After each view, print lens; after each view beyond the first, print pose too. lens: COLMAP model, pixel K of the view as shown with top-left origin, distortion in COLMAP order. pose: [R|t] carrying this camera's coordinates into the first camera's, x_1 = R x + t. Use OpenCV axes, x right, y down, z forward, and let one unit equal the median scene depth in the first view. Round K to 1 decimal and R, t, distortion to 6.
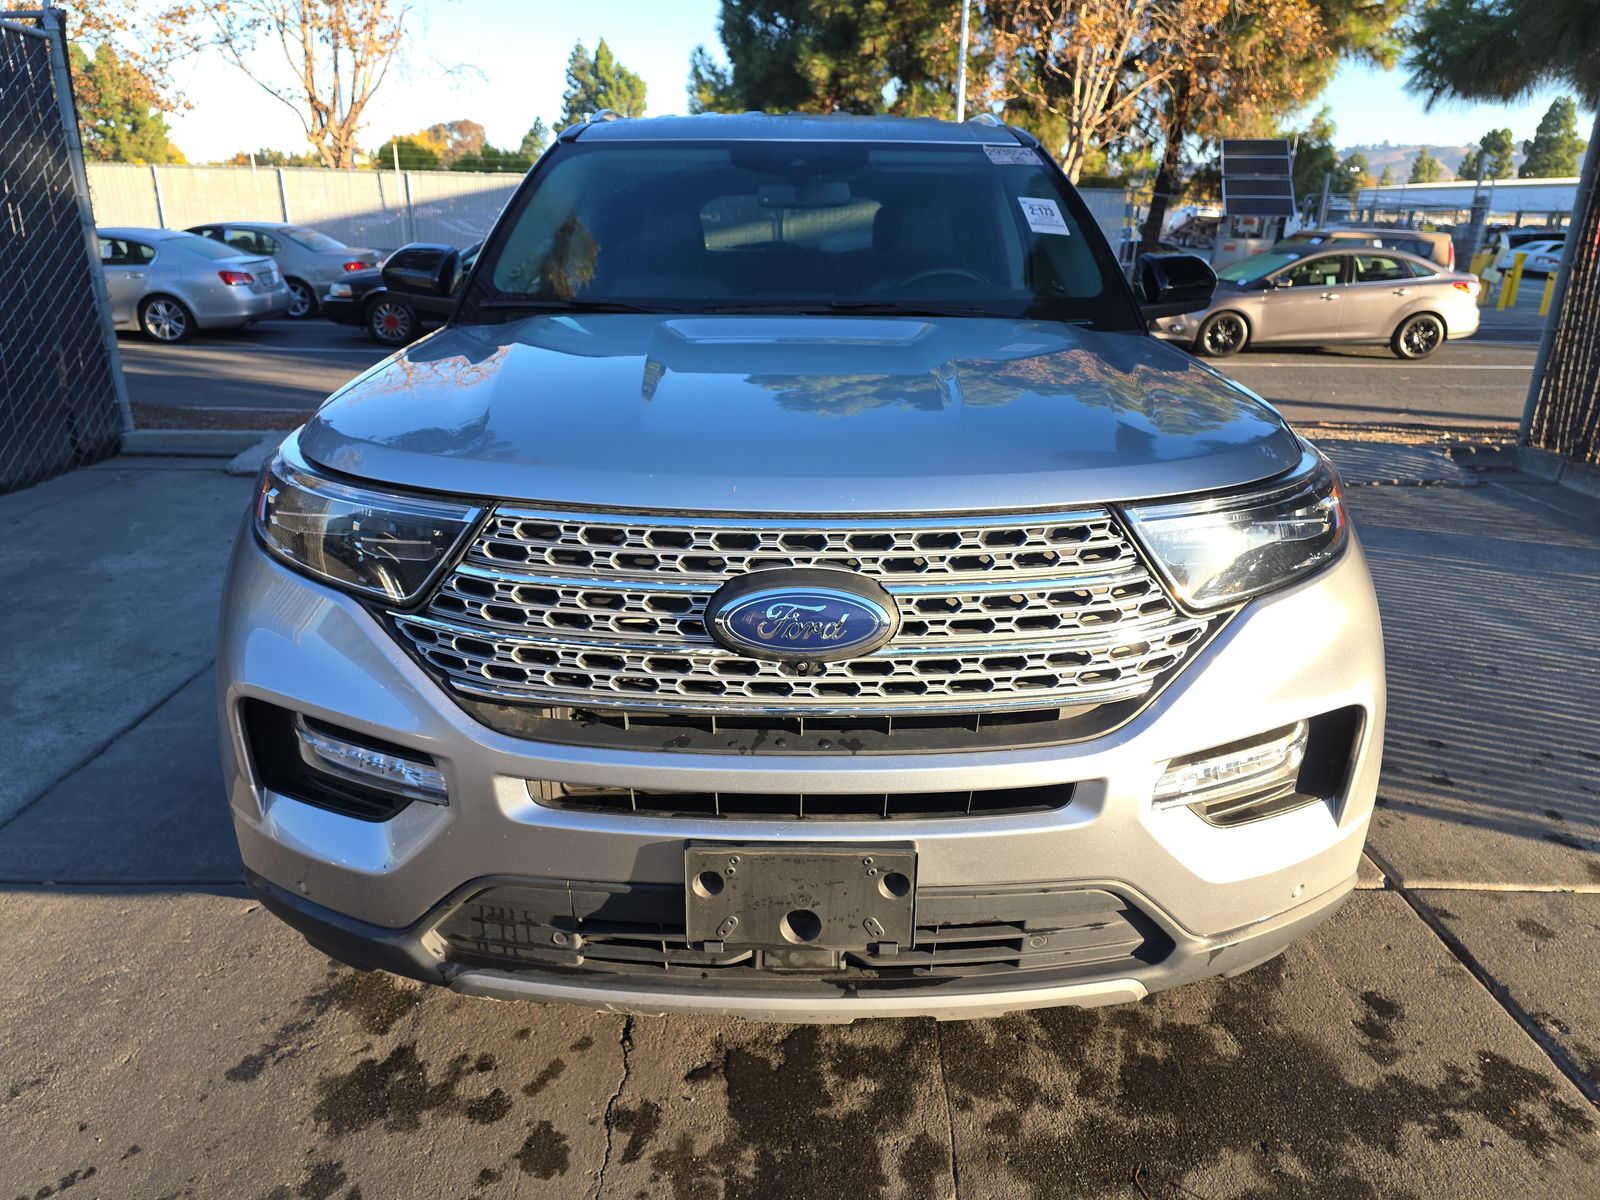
lens RADIAL K [[1092.4, 0, 800.0], [0, 1092.4, 600.0], [0, 0, 1]] dist [0.047812, -0.027989]
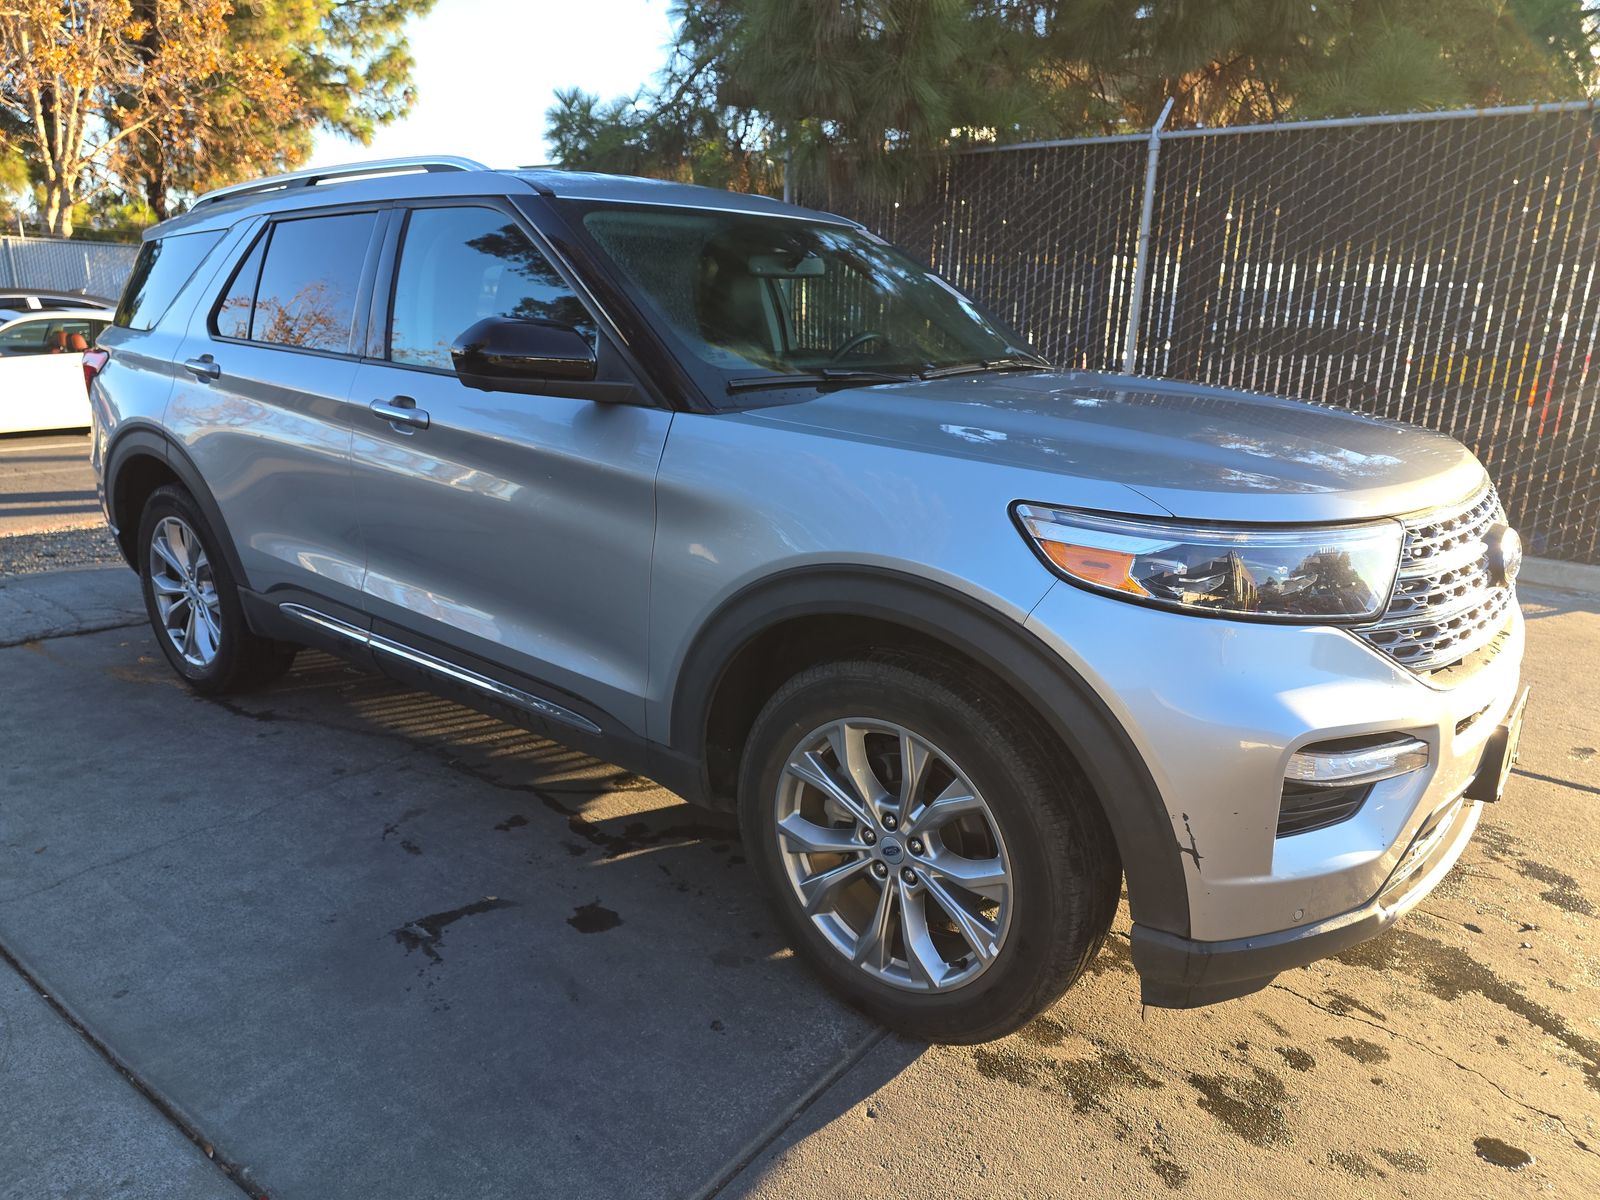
lens RADIAL K [[1092.4, 0, 800.0], [0, 1092.4, 600.0], [0, 0, 1]] dist [0.047812, -0.027989]
pose [[0.614308, -0.218151, 0.758311, -0.126030], [0.253304, 0.964680, 0.072317, -0.020694], [-0.747304, 0.147658, 0.647869, 0.050781]]
